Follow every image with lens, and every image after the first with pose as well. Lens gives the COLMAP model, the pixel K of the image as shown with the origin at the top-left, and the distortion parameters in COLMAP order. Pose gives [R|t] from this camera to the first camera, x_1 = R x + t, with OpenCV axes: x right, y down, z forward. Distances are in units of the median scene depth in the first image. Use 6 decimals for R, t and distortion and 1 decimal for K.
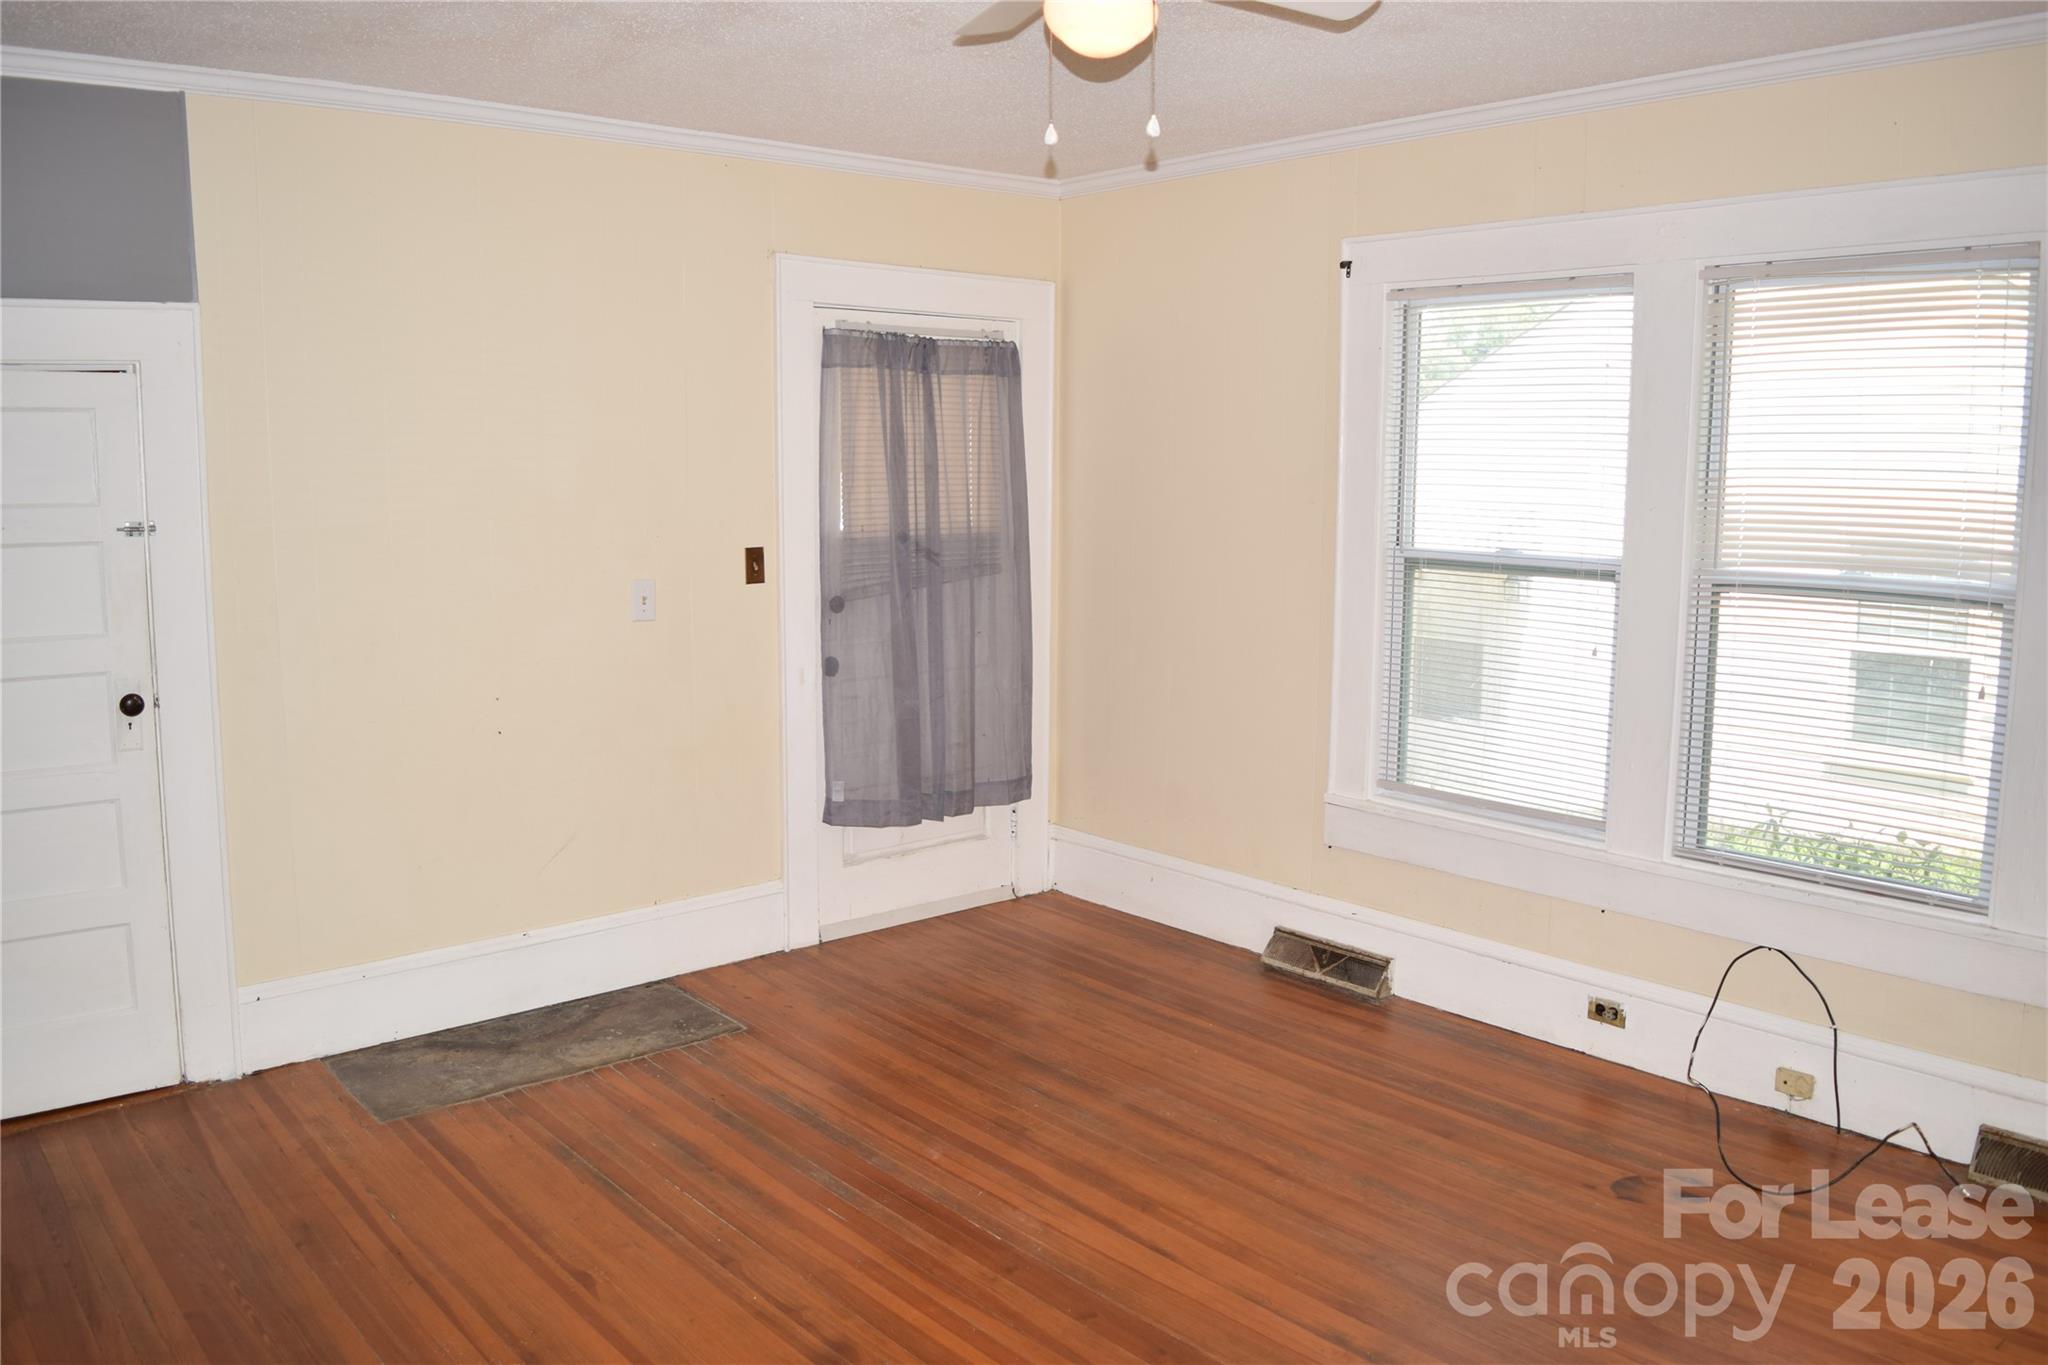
lens RADIAL K [[1597.6, 0, 1033.7], [0, 1597.6, 679.3], [0, 0, 1]] dist [-0.095872, 0.022562]
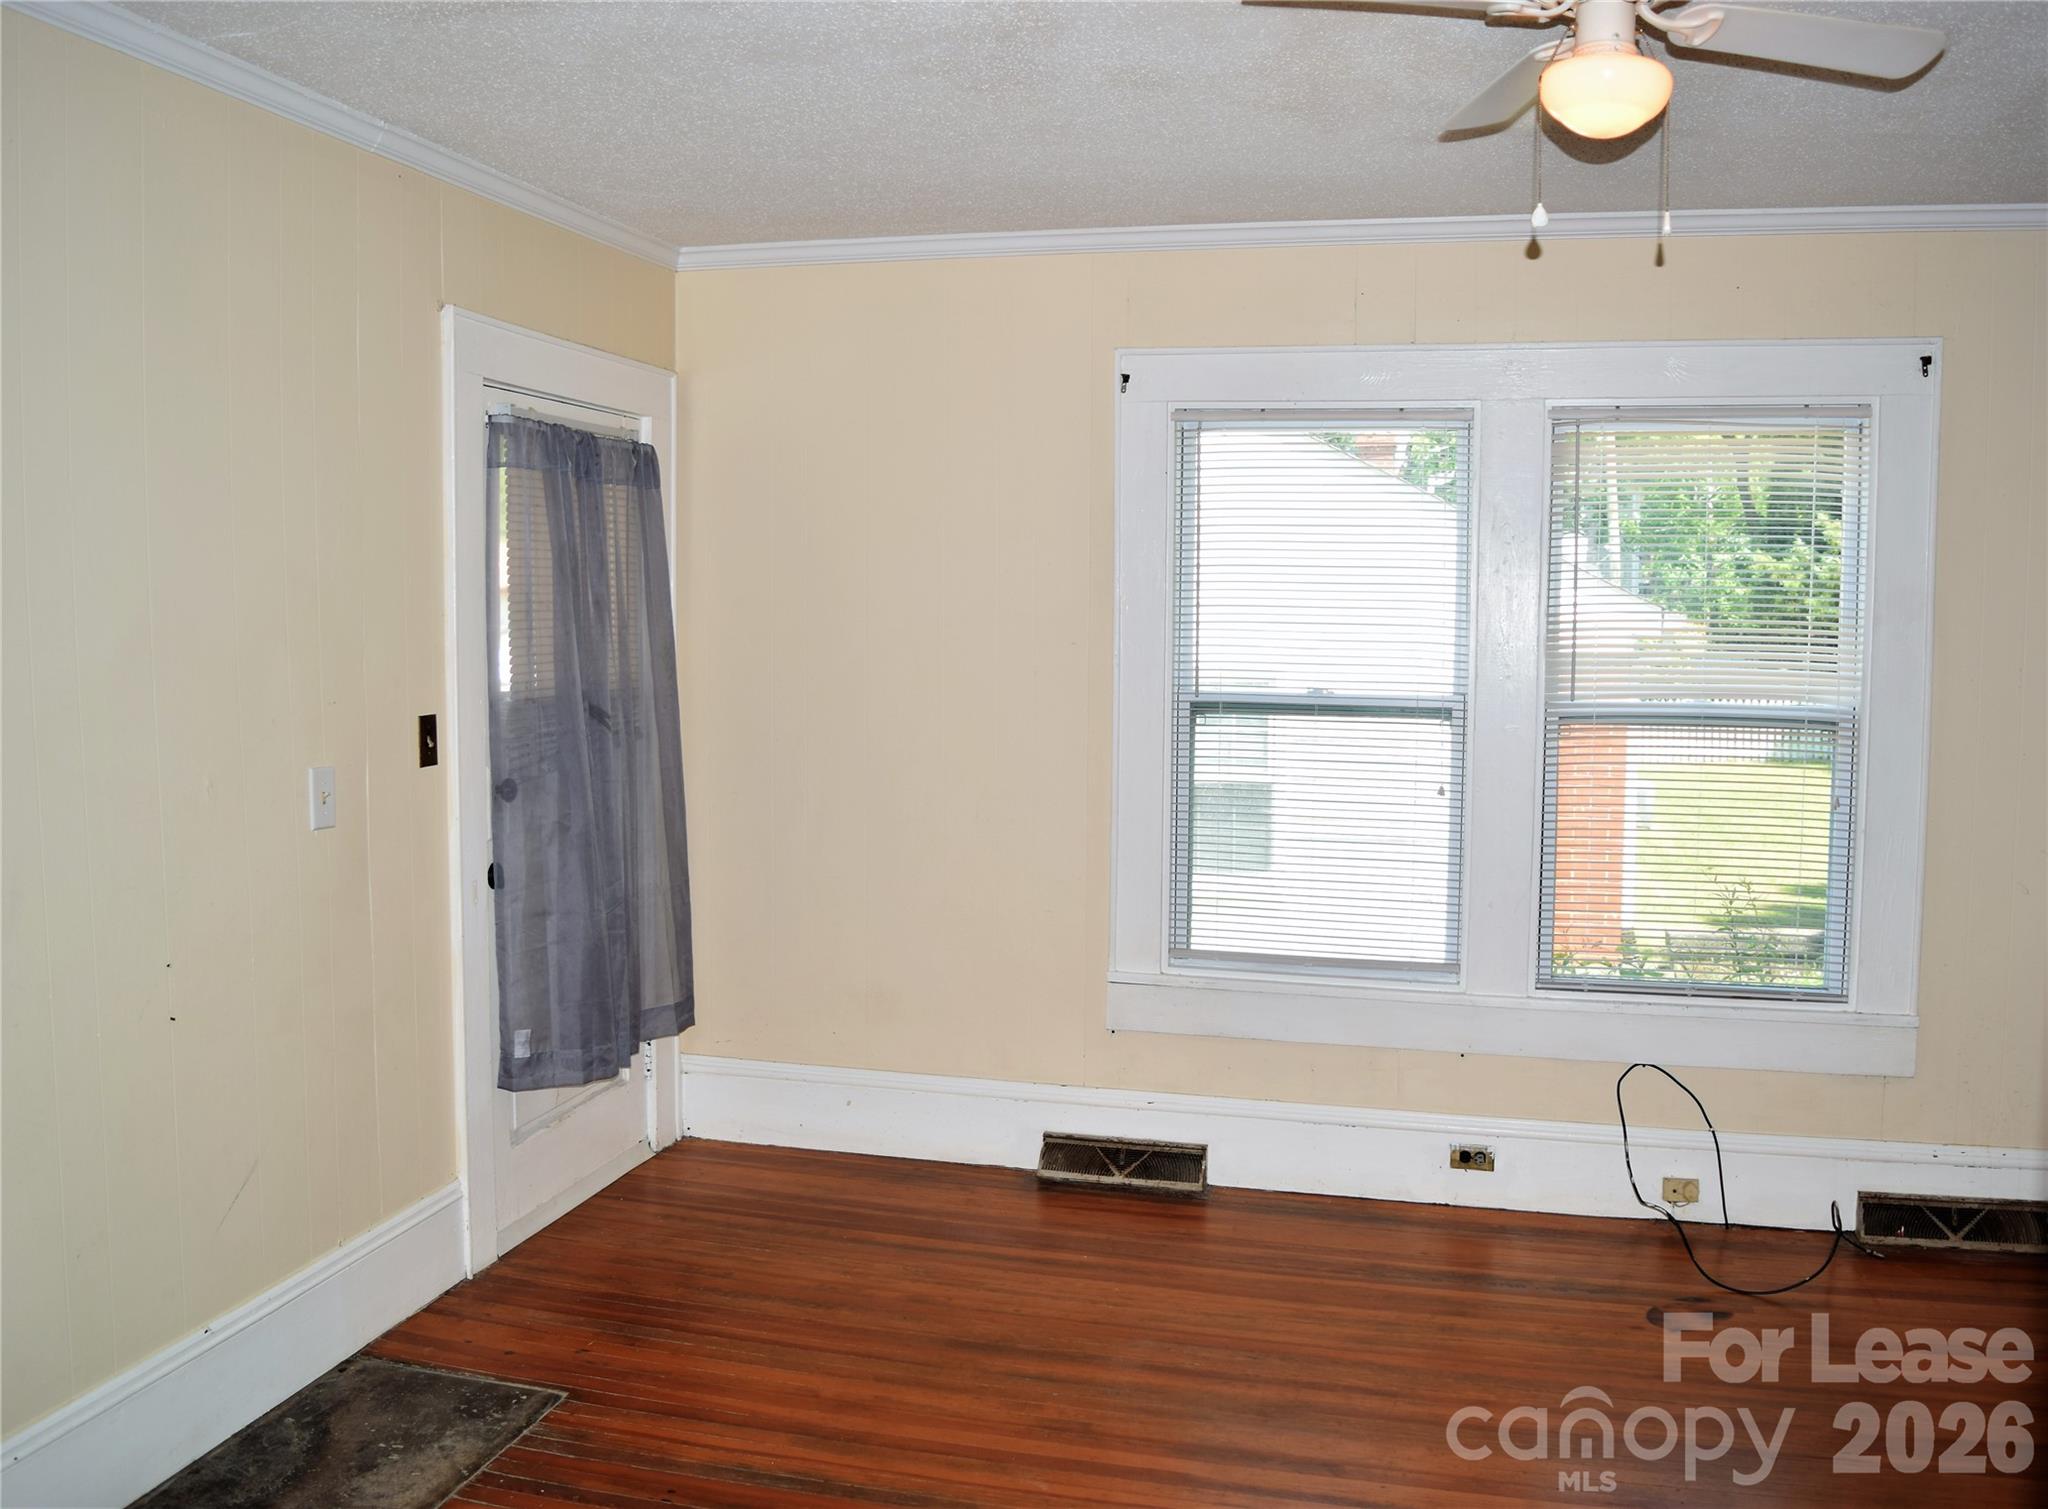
lens RADIAL K [[1768.7, 0, 1063.5], [0, 1768.7, 739.9], [0, 0, 1]] dist [-0.089410, 0.001074]
pose [[0.816254, -0.040129, 0.576297, -0.414585], [0.073359, 0.996709, -0.034502, -0.025485], [-0.573016, 0.070439, 0.816511, 0.215406]]
